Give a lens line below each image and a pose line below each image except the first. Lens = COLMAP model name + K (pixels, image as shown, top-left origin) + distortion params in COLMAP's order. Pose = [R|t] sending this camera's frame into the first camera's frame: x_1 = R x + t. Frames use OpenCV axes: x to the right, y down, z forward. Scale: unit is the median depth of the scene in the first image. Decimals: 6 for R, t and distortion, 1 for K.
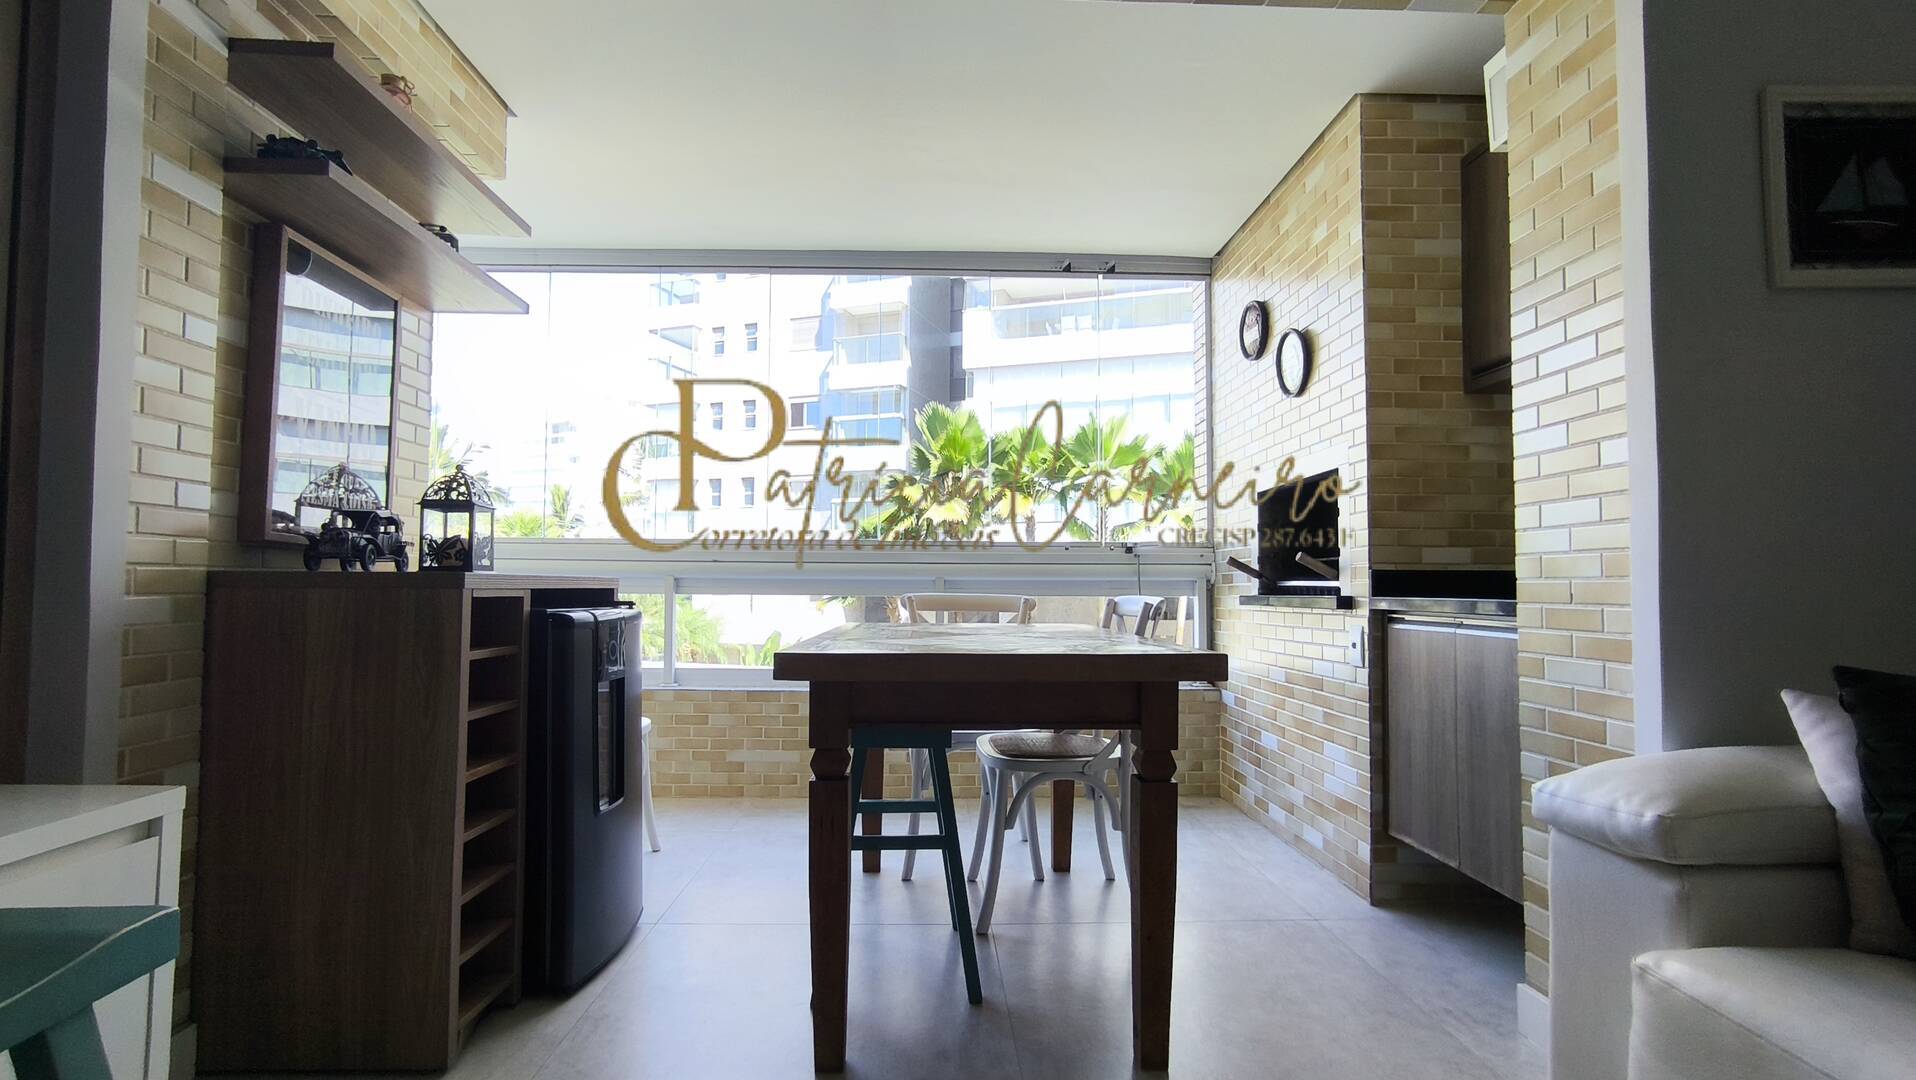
lens RADIAL K [[876.7, 0, 950.5], [0, 876.7, 555.2], [0, 0, 1]] dist [-0.024514, 0.020507]
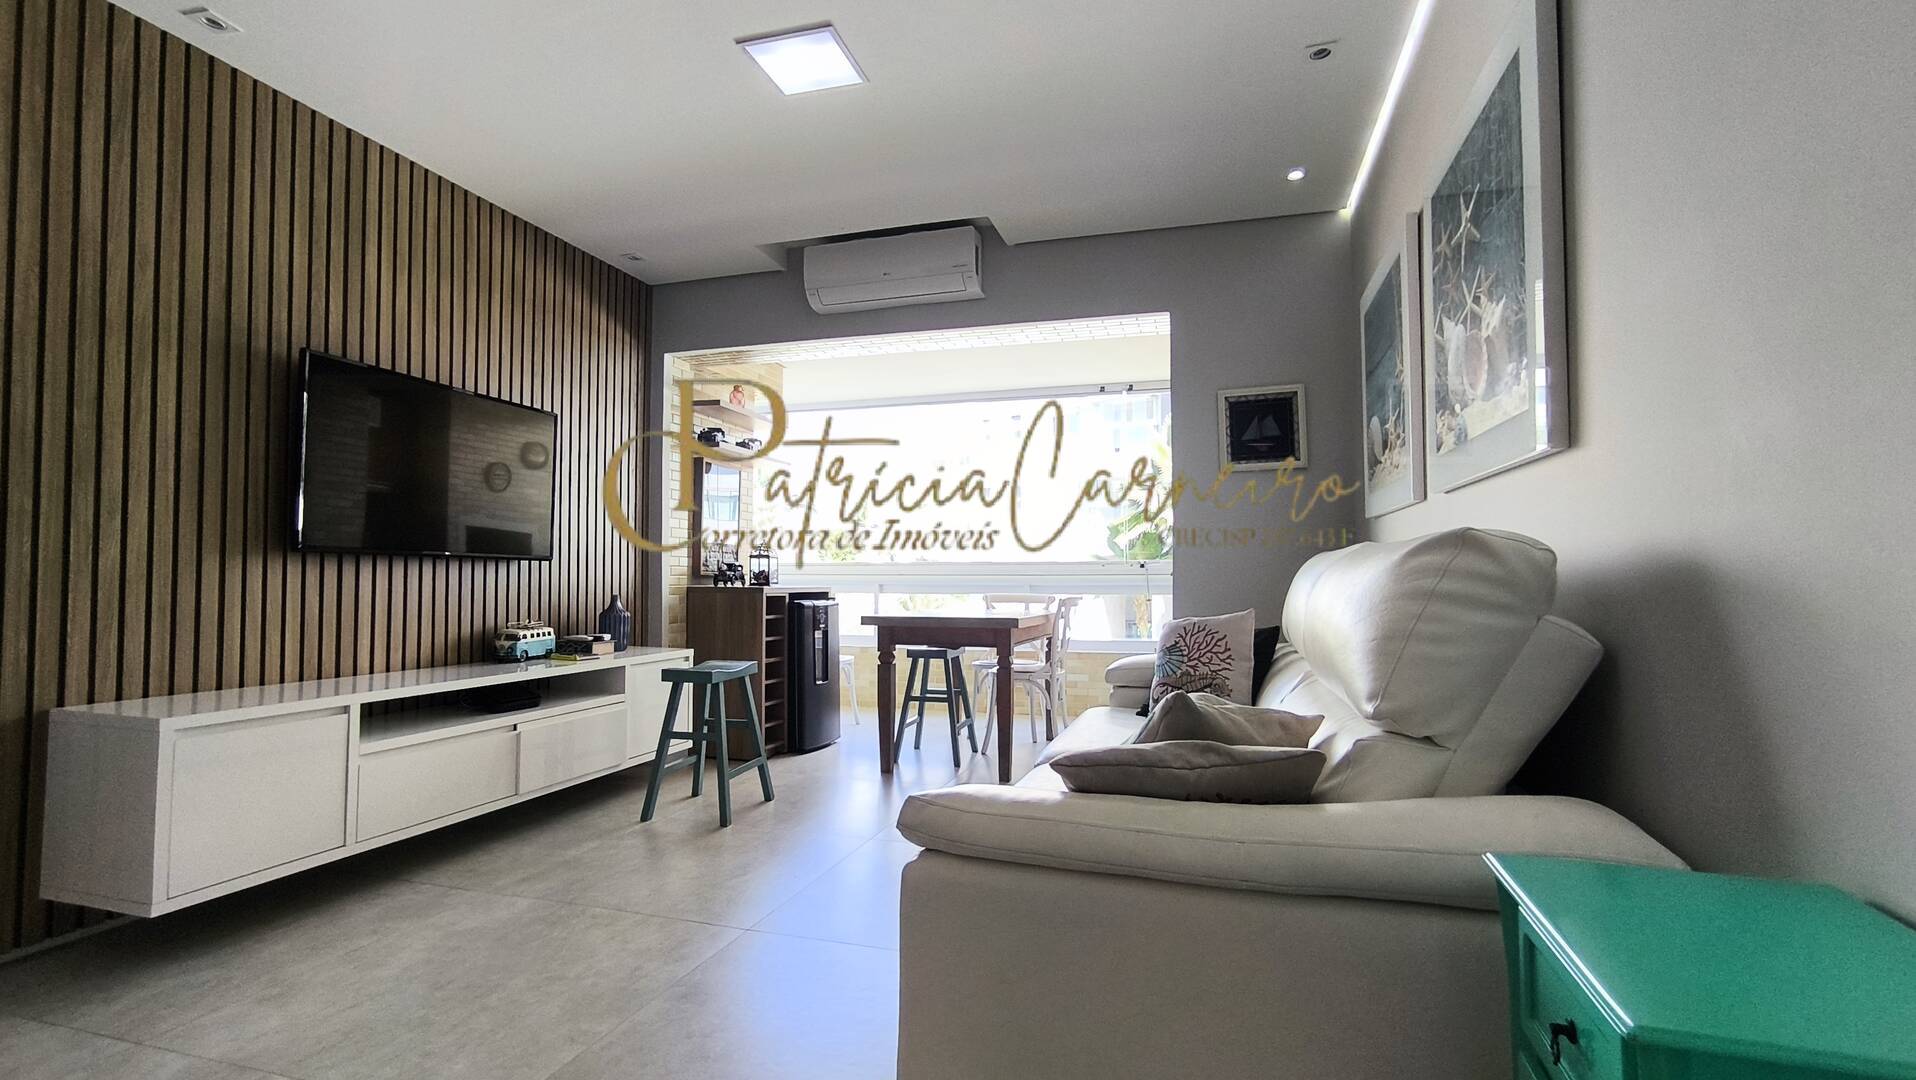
lens RADIAL K [[876.7, 0, 950.5], [0, 876.7, 555.2], [0, 0, 1]] dist [-0.024514, 0.020507]
pose [[0.947314, -0.016071, -0.319904, 0.719000], [0.017282, 0.999850, 0.000945, -0.059253], [0.319841, -0.006424, 0.947450, -1.159776]]
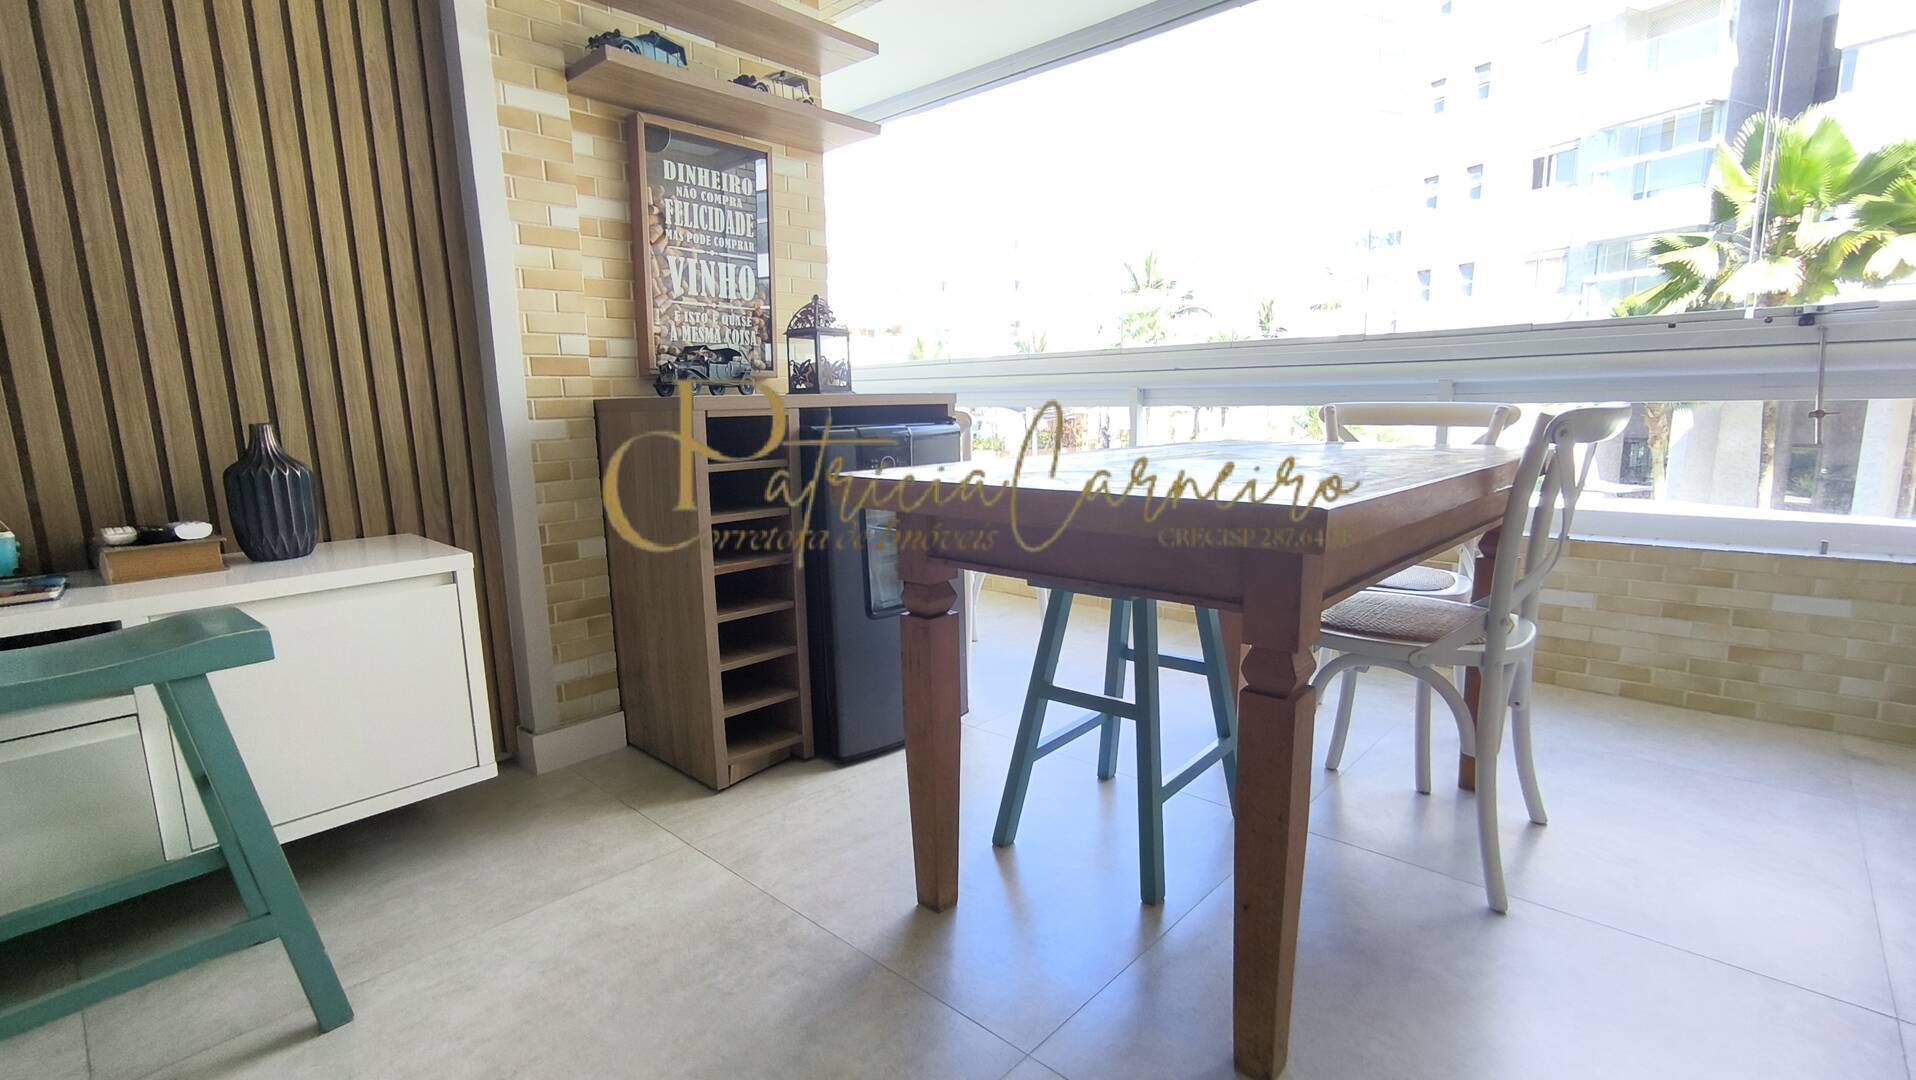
lens RADIAL K [[891.6, 0, 953.1], [0, 891.6, 555.6], [0, 0, 1]] dist [-0.036501, 0.022144]
pose [[0.718141, 0.097999, -0.688962, 0.406055], [0.049437, 0.980349, 0.190977, 0.015716], [0.694139, -0.171209, 0.699184, 0.294849]]
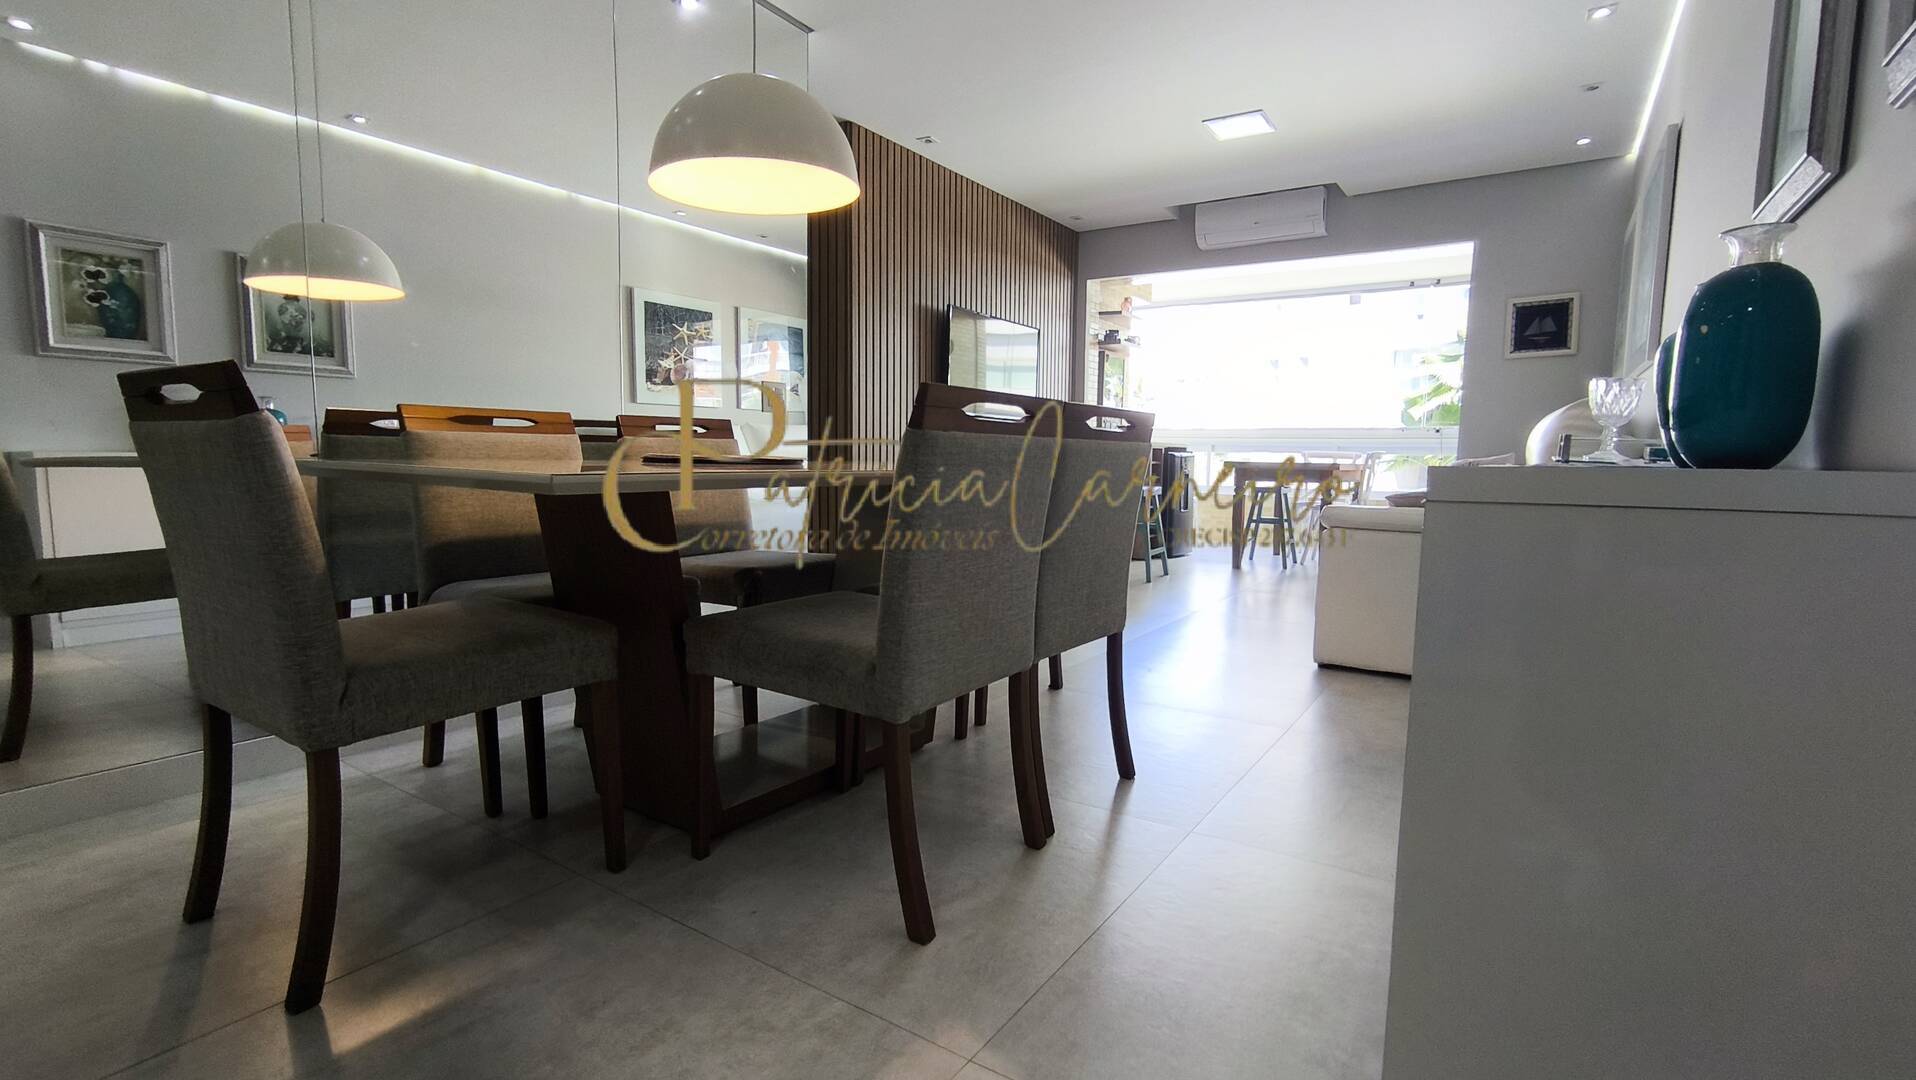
lens RADIAL K [[867.6, 0, 993.5], [0, 867.6, 536.3], [0, 0, 1]] dist [-0.000624, 0.032959]
pose [[0.834972, 0.059820, -0.547032, 0.853248], [0.010473, 0.992167, 0.124483, -0.043406], [0.550193, -0.109669, 0.827804, -2.238954]]
